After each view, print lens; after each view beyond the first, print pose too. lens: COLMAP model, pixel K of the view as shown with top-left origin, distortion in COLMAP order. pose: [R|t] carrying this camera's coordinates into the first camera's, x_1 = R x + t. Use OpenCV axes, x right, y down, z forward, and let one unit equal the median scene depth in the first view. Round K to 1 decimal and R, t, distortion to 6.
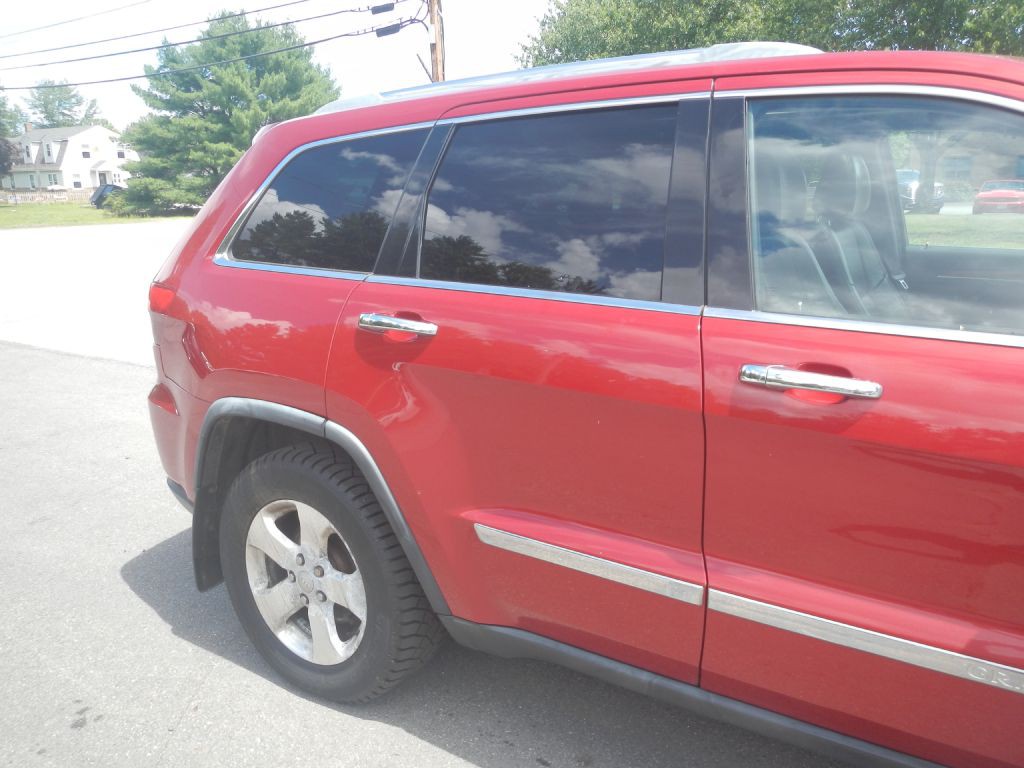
lens RADIAL K [[828.5, 0, 516.4], [0, 828.5, 398.4], [0, 0, 1]] dist [0.000281, -0.002693]
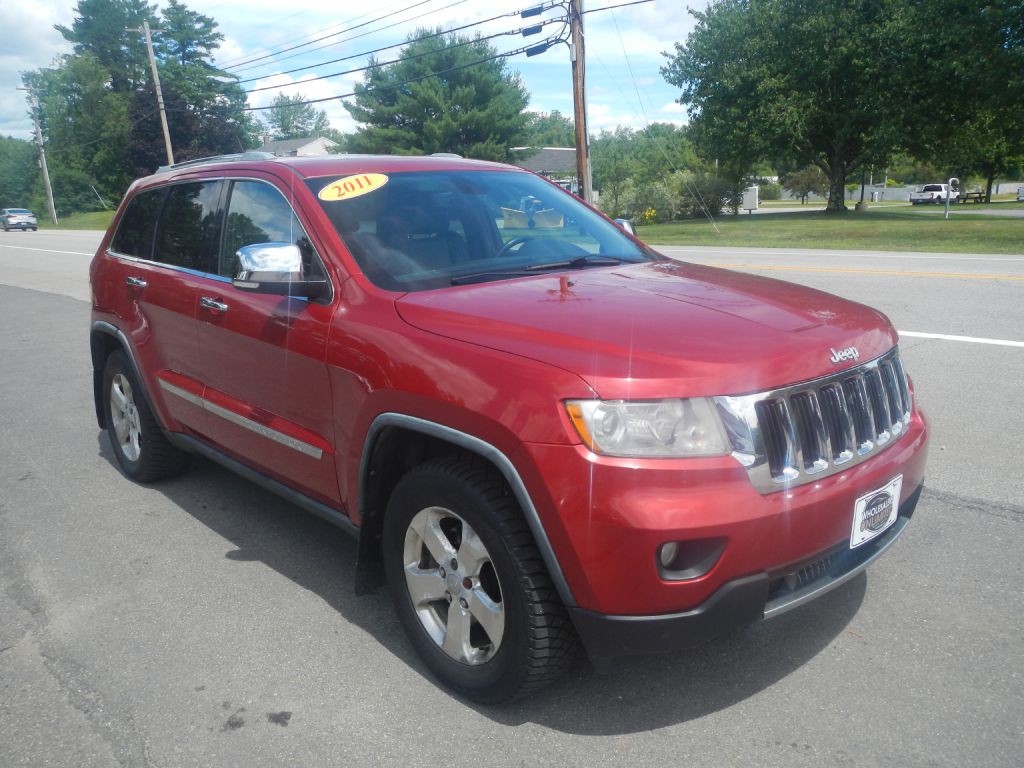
lens RADIAL K [[828.5, 0, 508.7], [0, 828.5, 401.4], [0, 0, 1]] dist [0.000281, -0.002693]
pose [[0.967642, 0.055998, -0.246036, 0.081253], [-0.055556, 0.998417, 0.008740, 0.008695], [0.246136, 0.005212, 0.969221, -0.050927]]
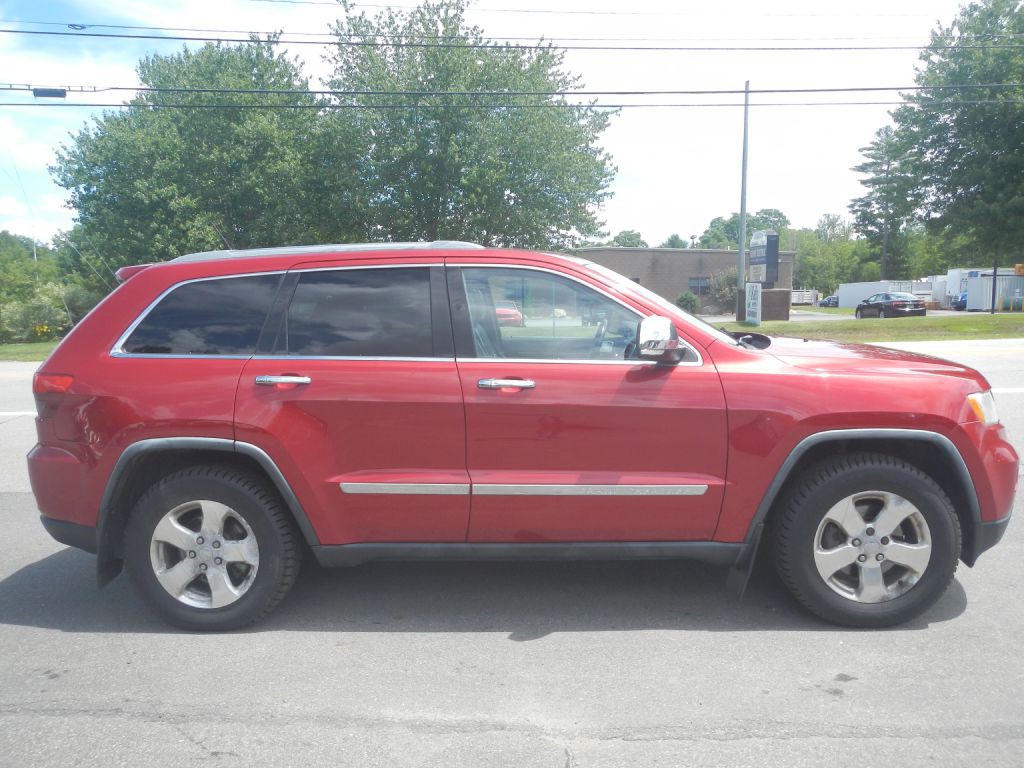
lens RADIAL K [[828.5, 0, 512.0], [0, 828.5, 401.9], [0, 0, 1]] dist [0.000281, -0.002693]
pose [[0.856870, -0.063517, 0.511605, -0.040632], [0.130807, 0.986692, -0.096584, 0.012448], [-0.498662, 0.149681, 0.853775, -0.049391]]
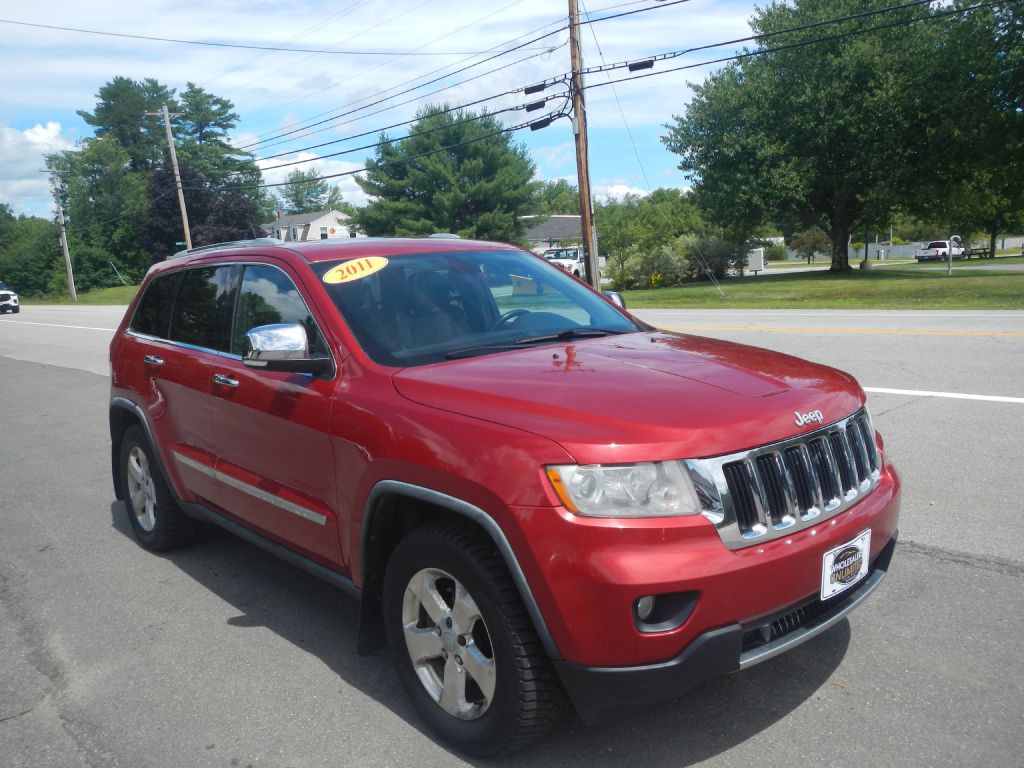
lens RADIAL K [[828.5, 0, 511.5], [0, 828.5, 404.6], [0, 0, 1]] dist [0.000281, -0.002693]
pose [[0.965143, 0.017848, -0.261115, 0.085214], [-0.035638, 0.997342, -0.063556, 0.008316], [0.259286, 0.070647, 0.963213, -0.056115]]
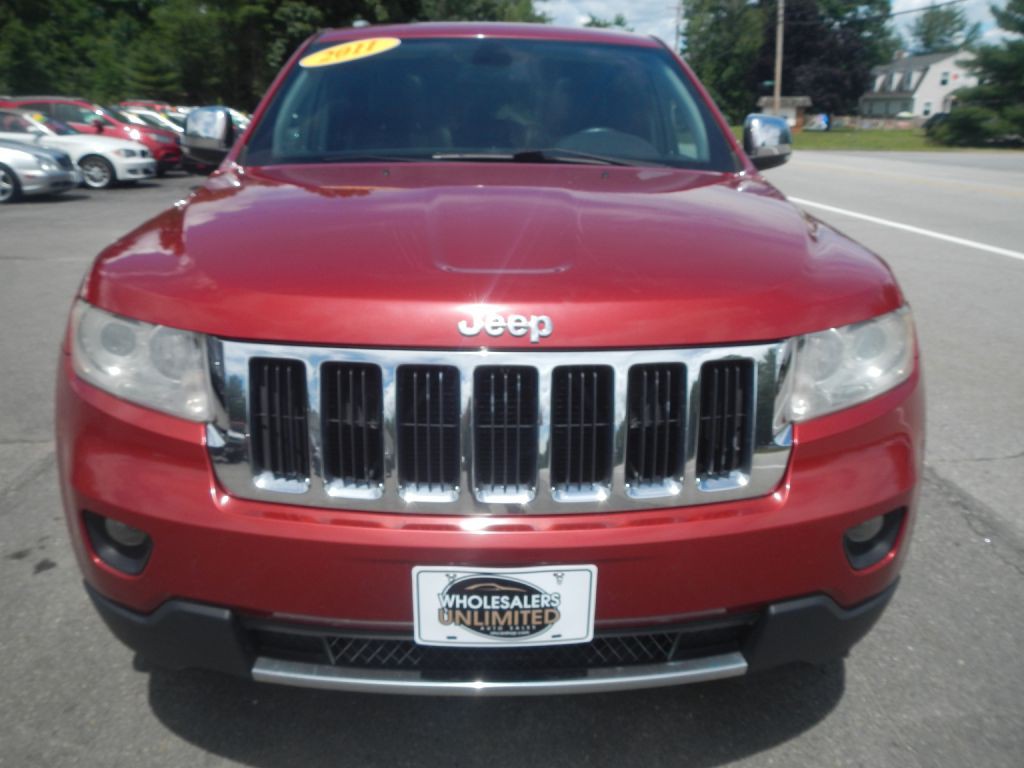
lens RADIAL K [[828.5, 0, 503.8], [0, 828.5, 392.2], [0, 0, 1]] dist [0.000281, -0.002693]
pose [[0.568245, 0.286882, -0.771231, 0.126590], [-0.230618, 0.955218, 0.185402, -0.001240], [0.789882, 0.072505, 0.608958, 0.004897]]
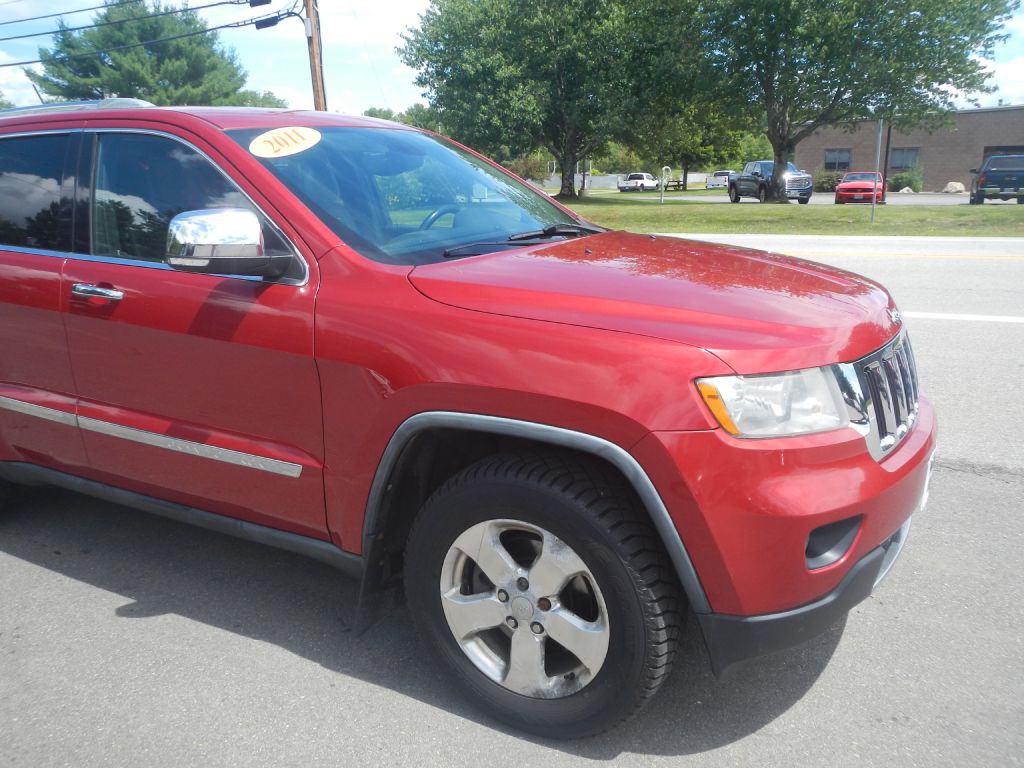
lens RADIAL K [[828.5, 0, 508.4], [0, 828.5, 402.5], [0, 0, 1]] dist [0.000281, -0.002693]
pose [[0.997536, -0.014119, 0.068728, 0.051877], [0.012897, 0.999751, 0.018205, 0.009299], [-0.068967, -0.017274, 0.997469, -0.041921]]
